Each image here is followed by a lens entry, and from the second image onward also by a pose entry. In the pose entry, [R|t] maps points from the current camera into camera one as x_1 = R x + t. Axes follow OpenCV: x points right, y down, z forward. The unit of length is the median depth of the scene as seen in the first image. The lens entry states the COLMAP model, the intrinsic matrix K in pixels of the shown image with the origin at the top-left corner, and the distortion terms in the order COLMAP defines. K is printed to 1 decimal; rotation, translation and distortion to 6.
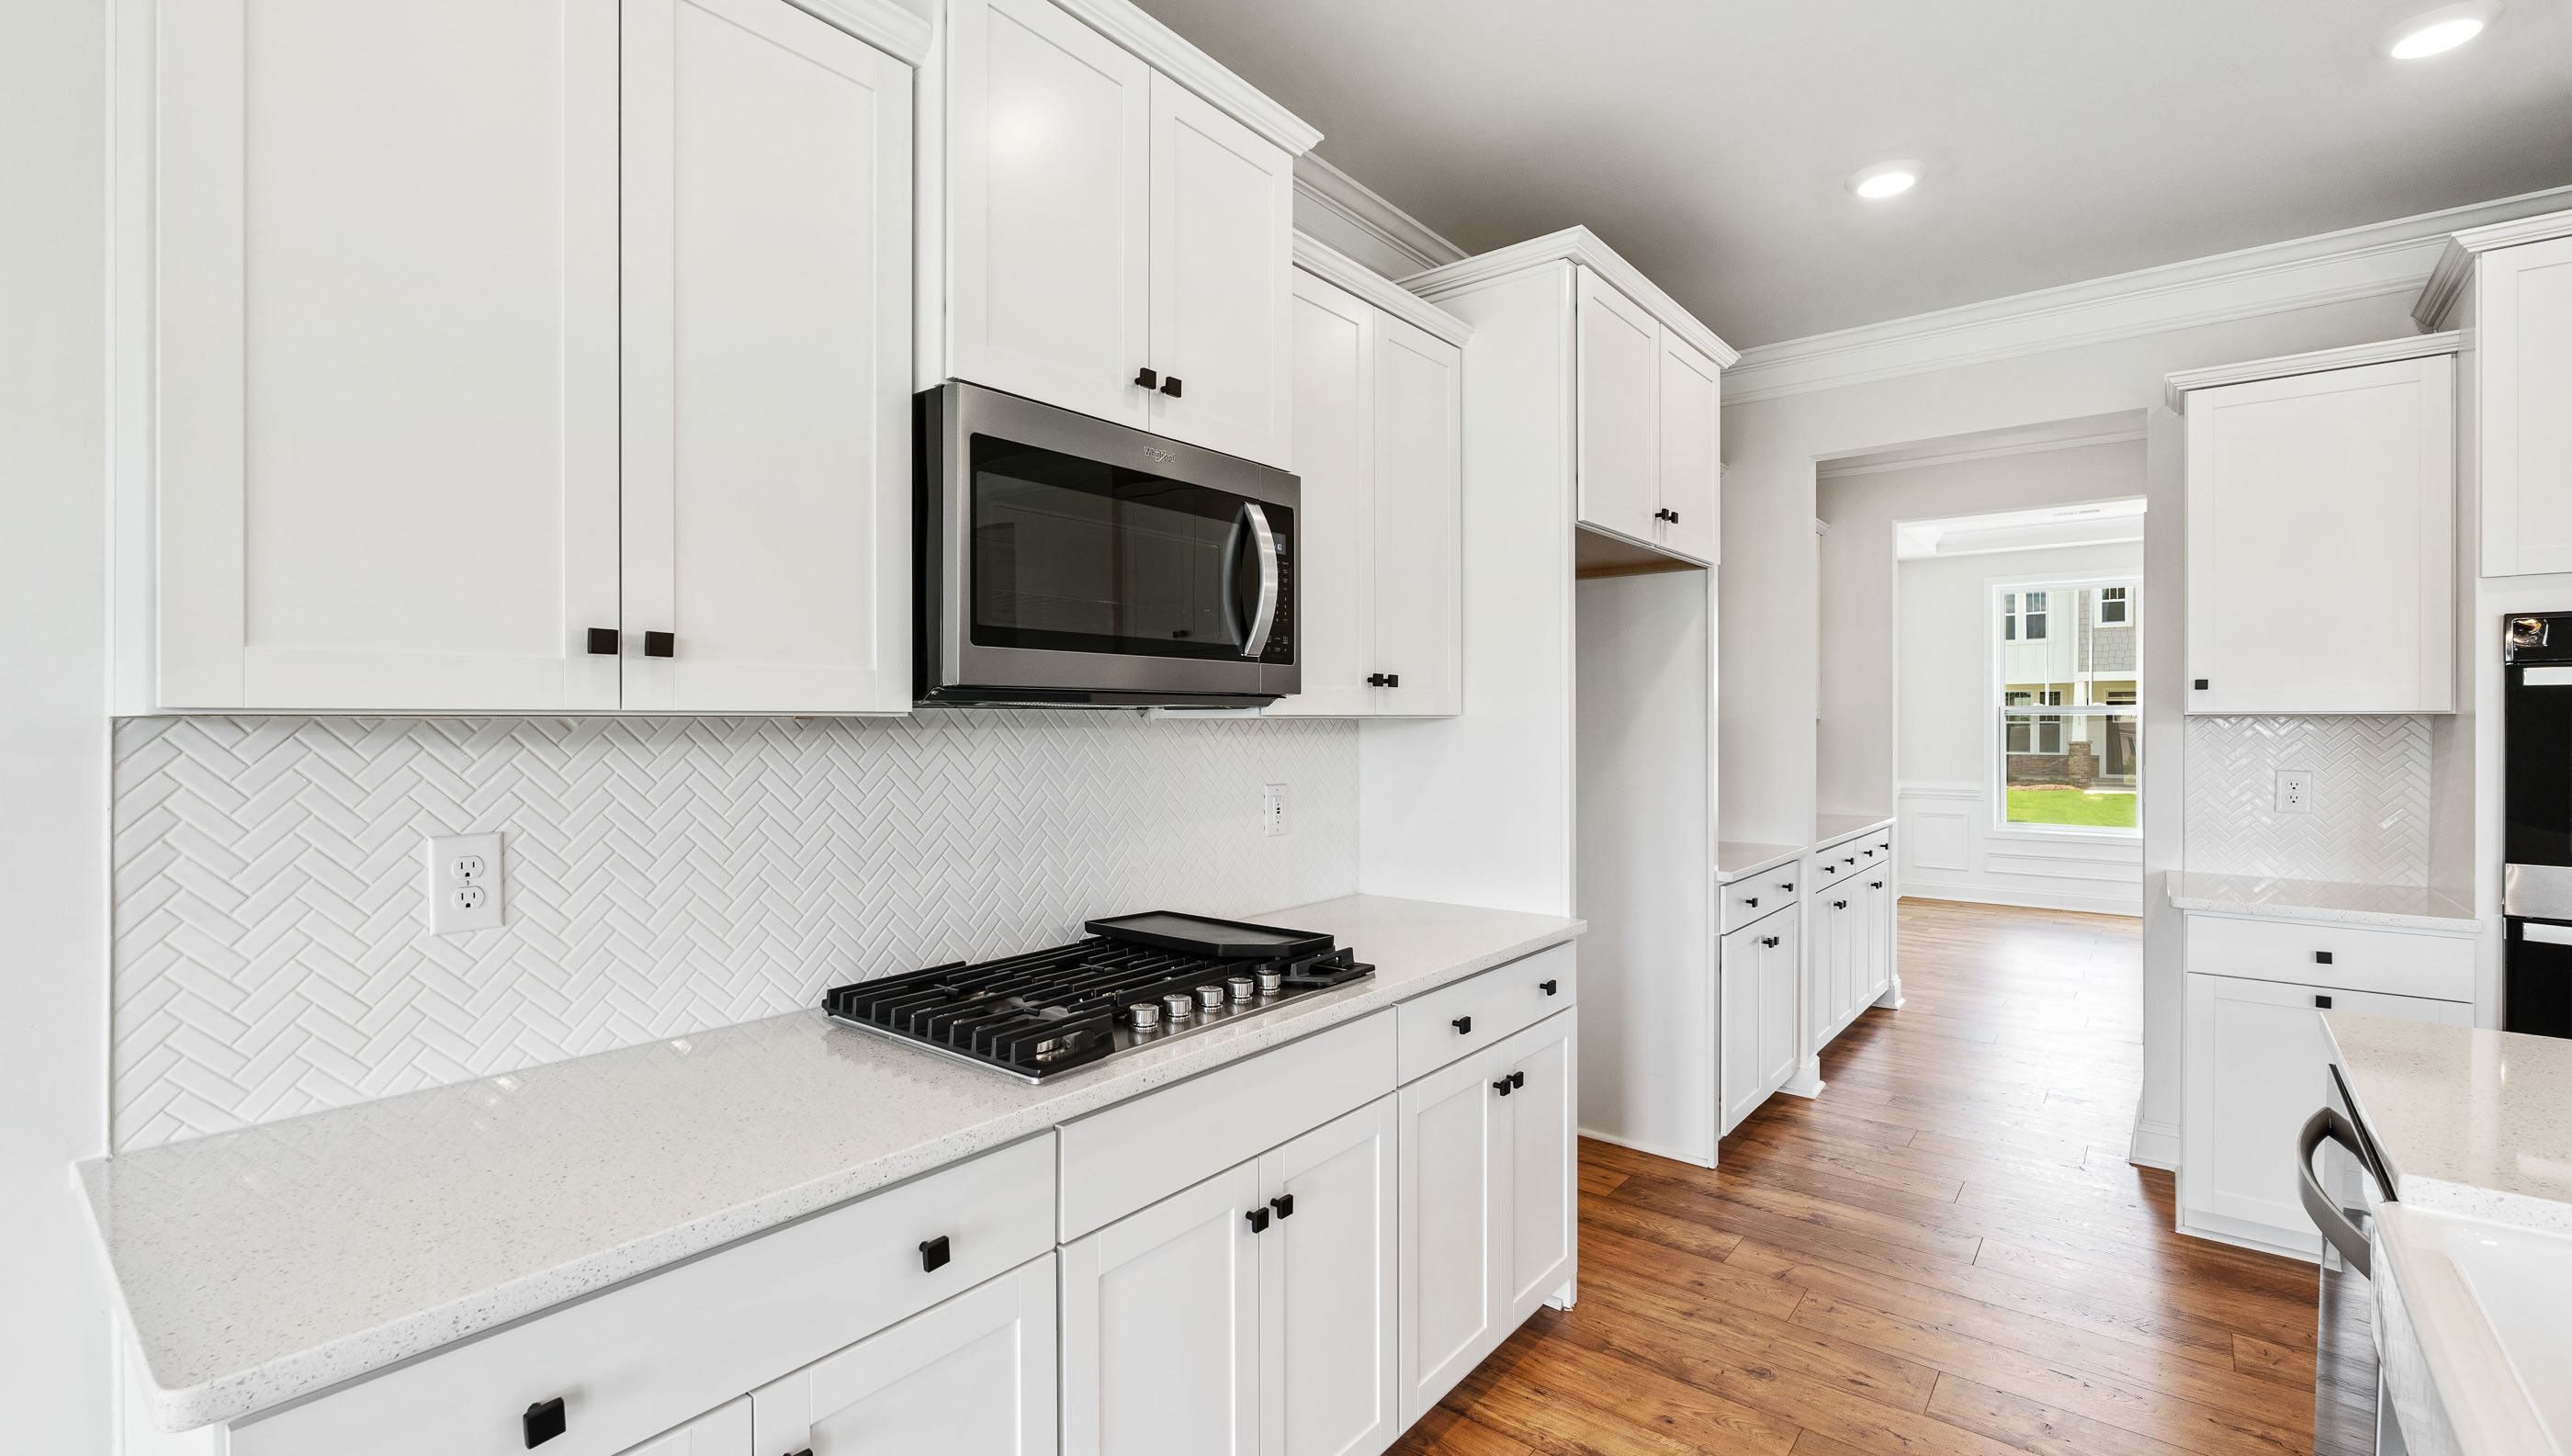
lens RADIAL K [[1119.9, 0, 1285.9], [0, 1119.9, 724.2], [0, 0, 1]] dist [-0.001134, -0.000321]
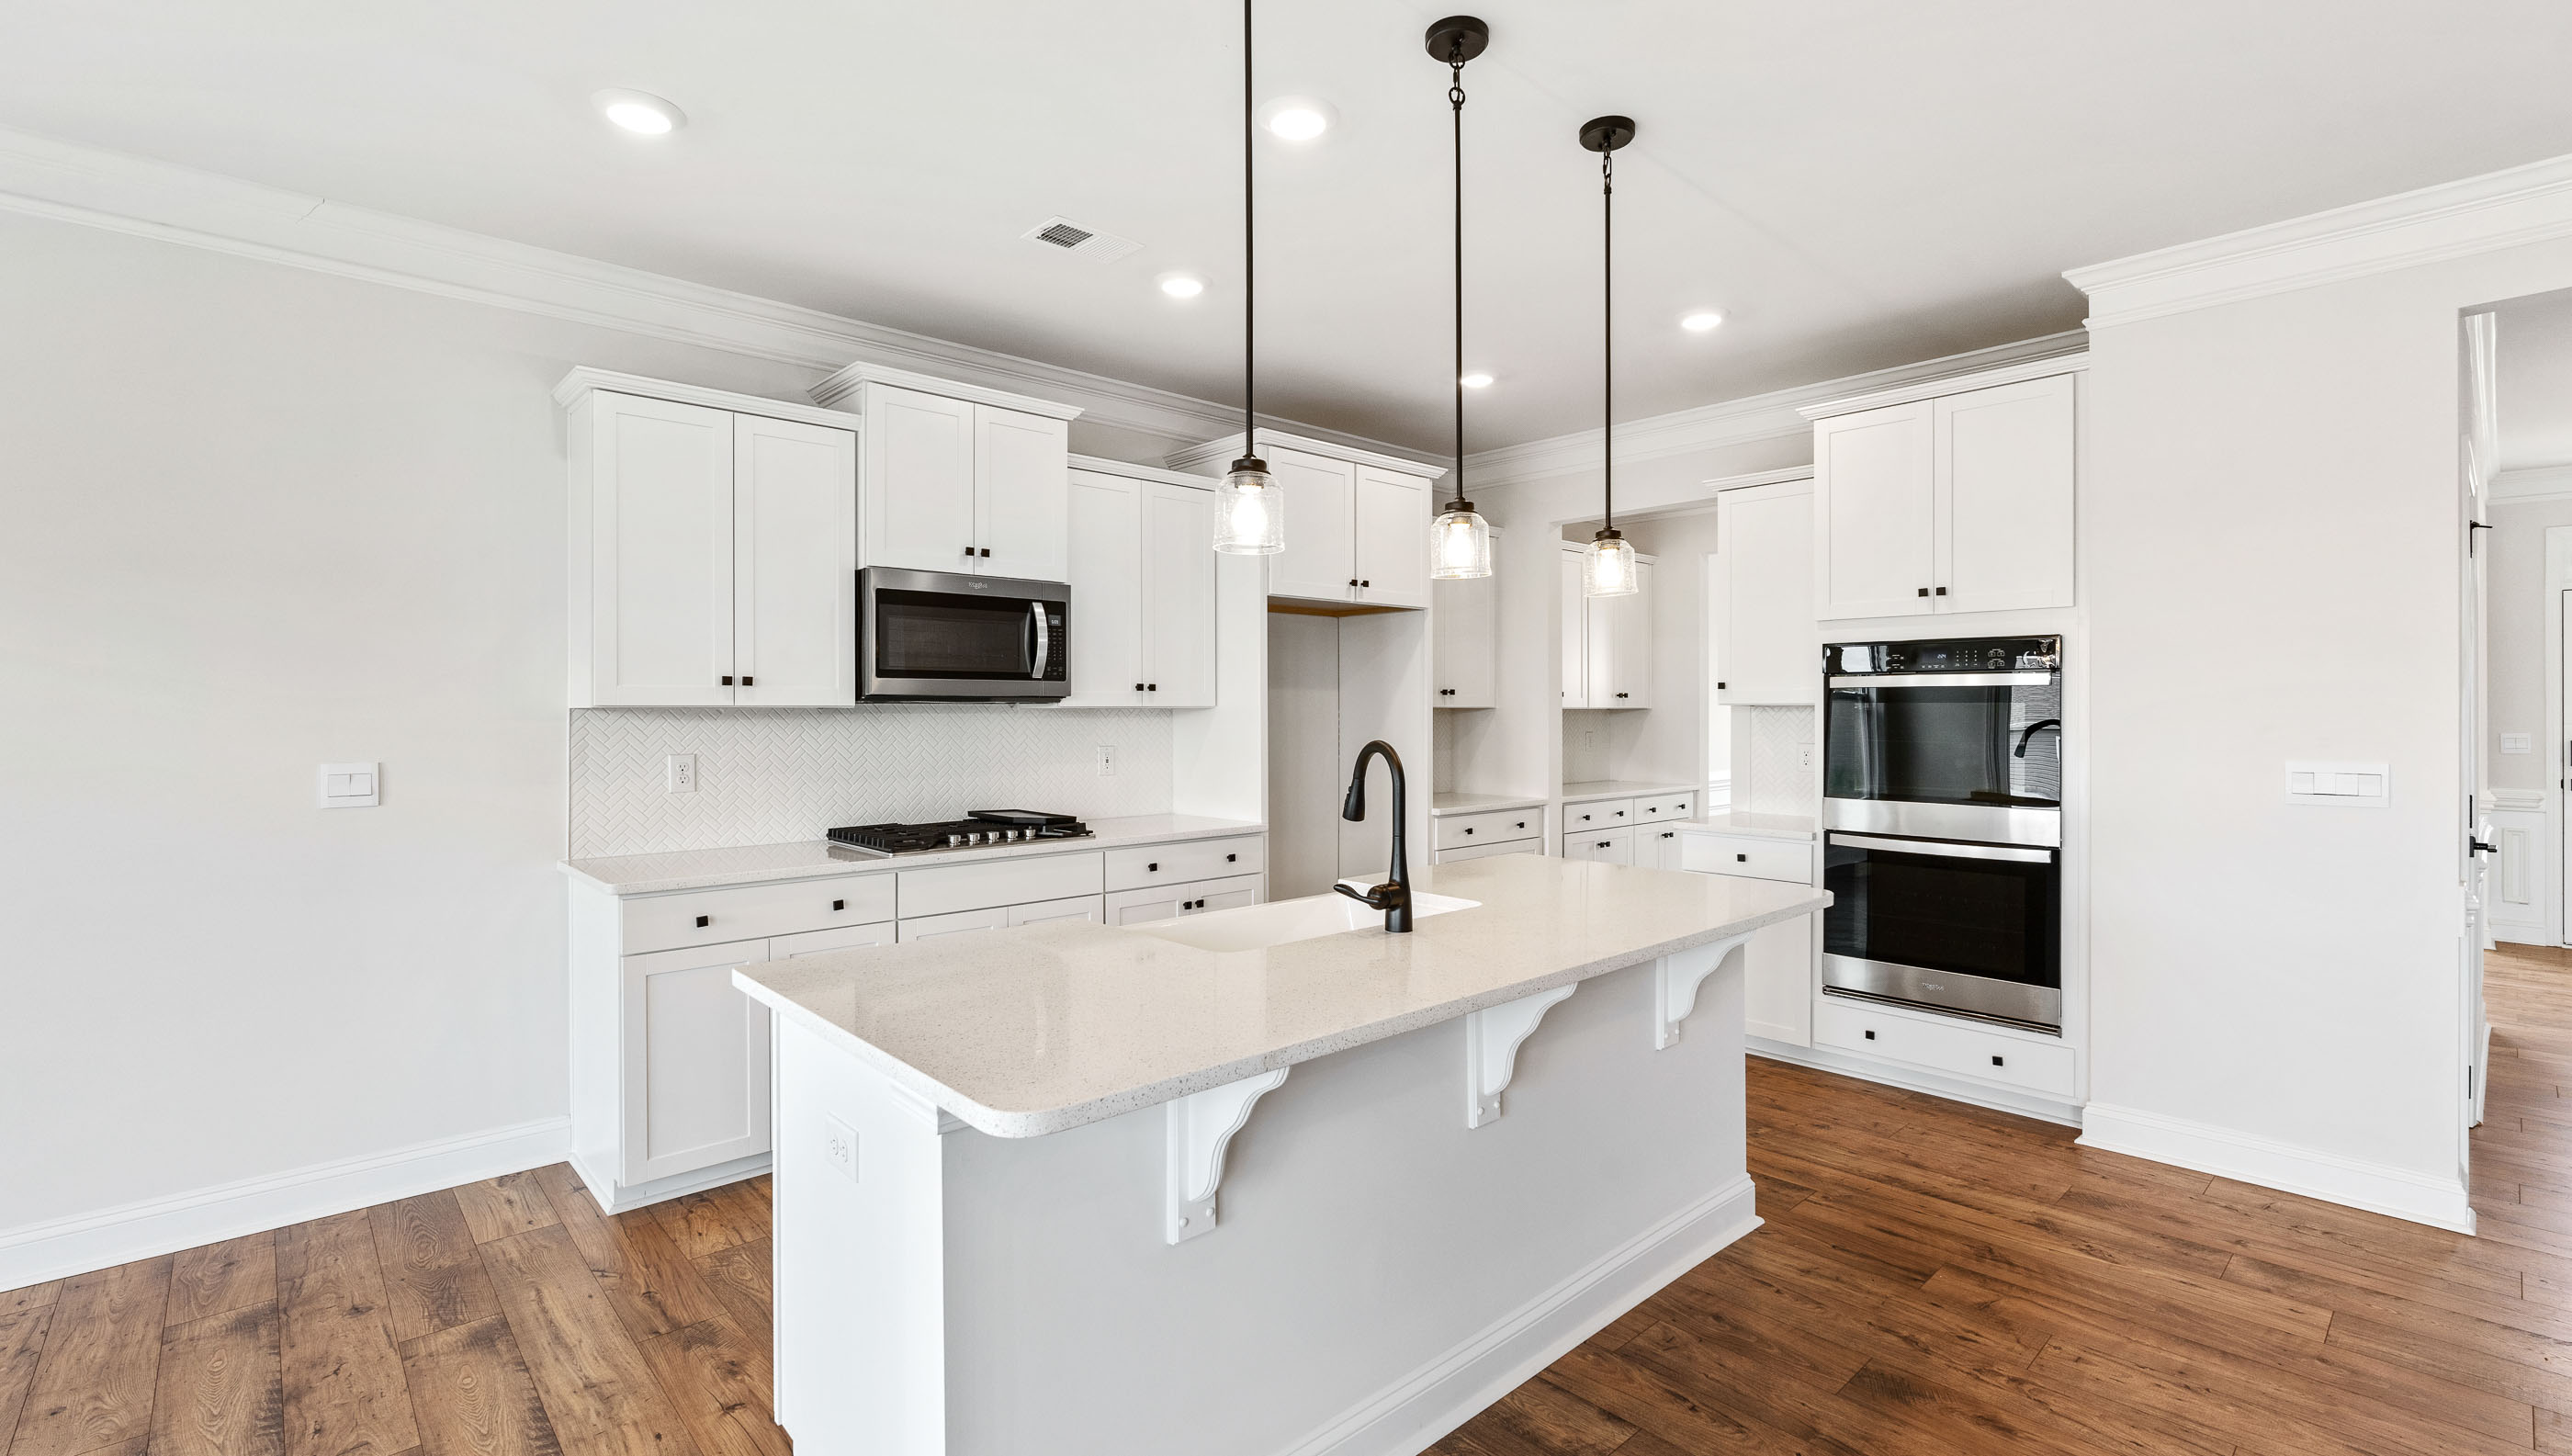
lens RADIAL K [[1119.9, 0, 1285.9], [0, 1119.9, 724.2], [0, 0, 1]] dist [-0.001134, -0.000321]
pose [[0.989826, 0.001632, -0.142271, 0.766313], [-0.000303, 0.999956, 0.009361, 0.004056], [0.142280, -0.009222, 0.989783, -1.025780]]
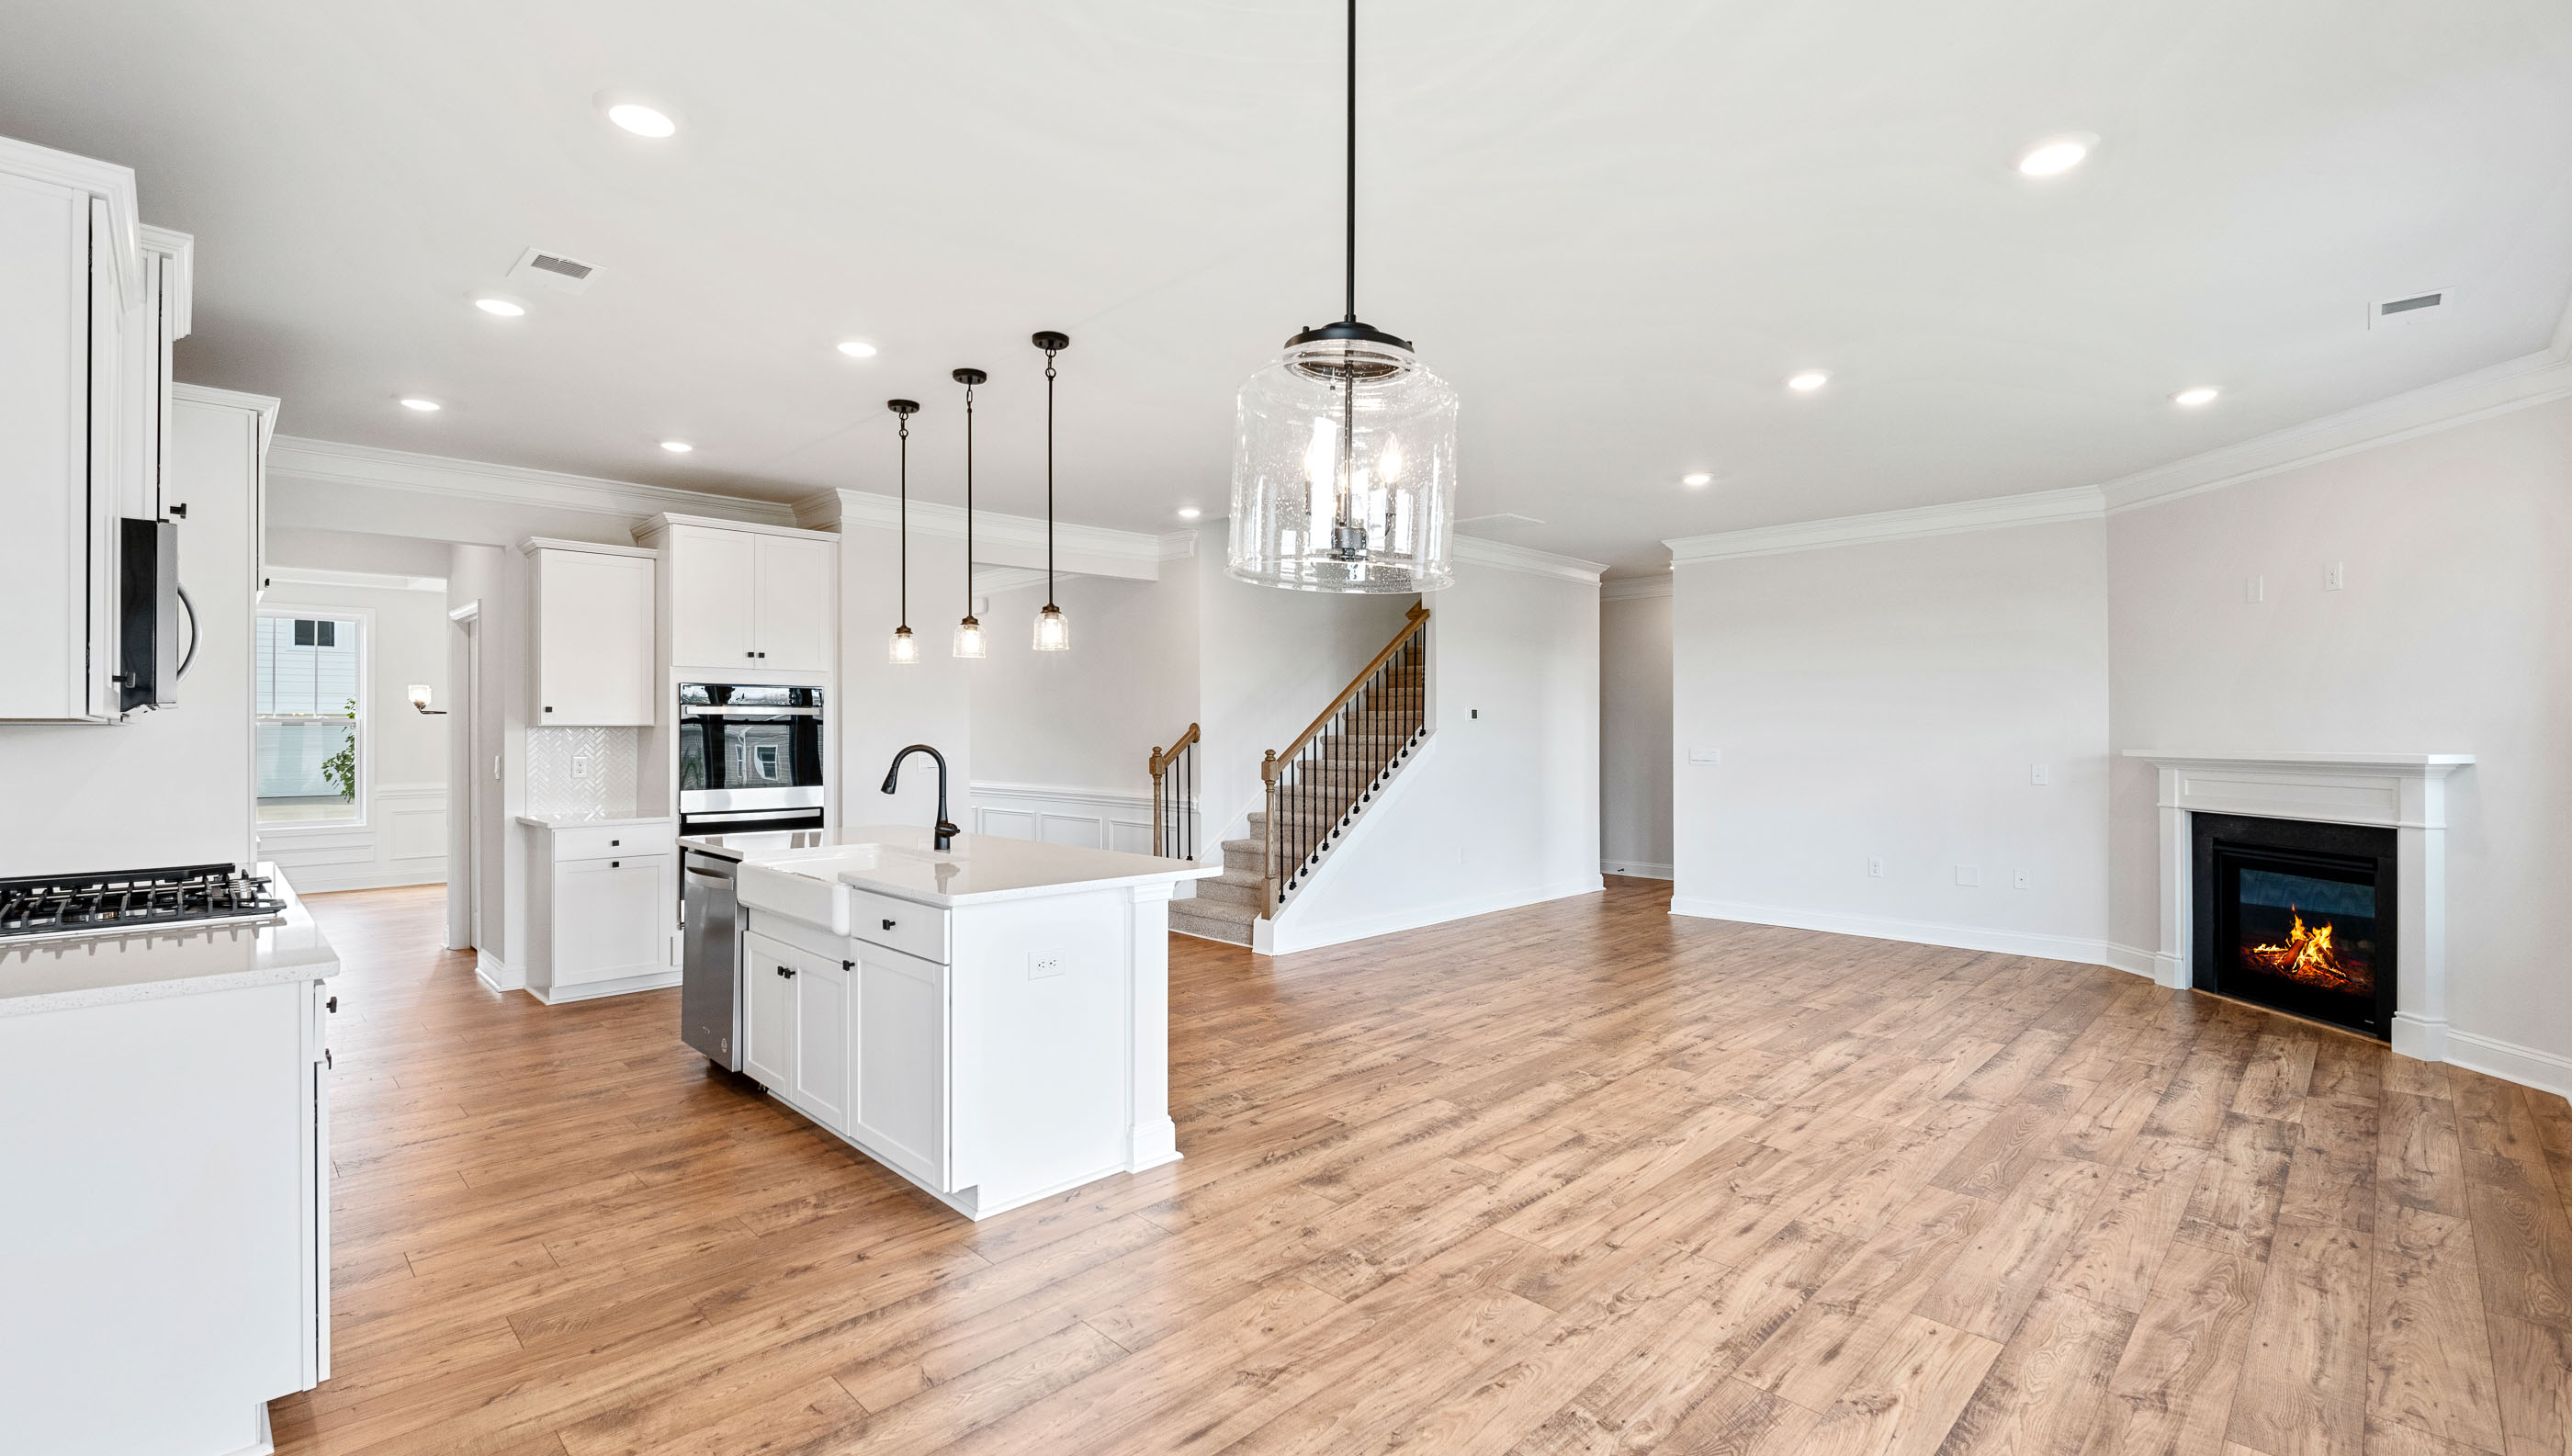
lens RADIAL K [[1119.9, 0, 1285.9], [0, 1119.9, 724.2], [0, 0, 1]] dist [-0.001134, -0.000321]
pose [[0.103266, 0.007992, 0.994622, -1.523525], [0.004774, 0.999952, -0.008531, 0.017863], [-0.994642, 0.005629, 0.103223, -0.681507]]
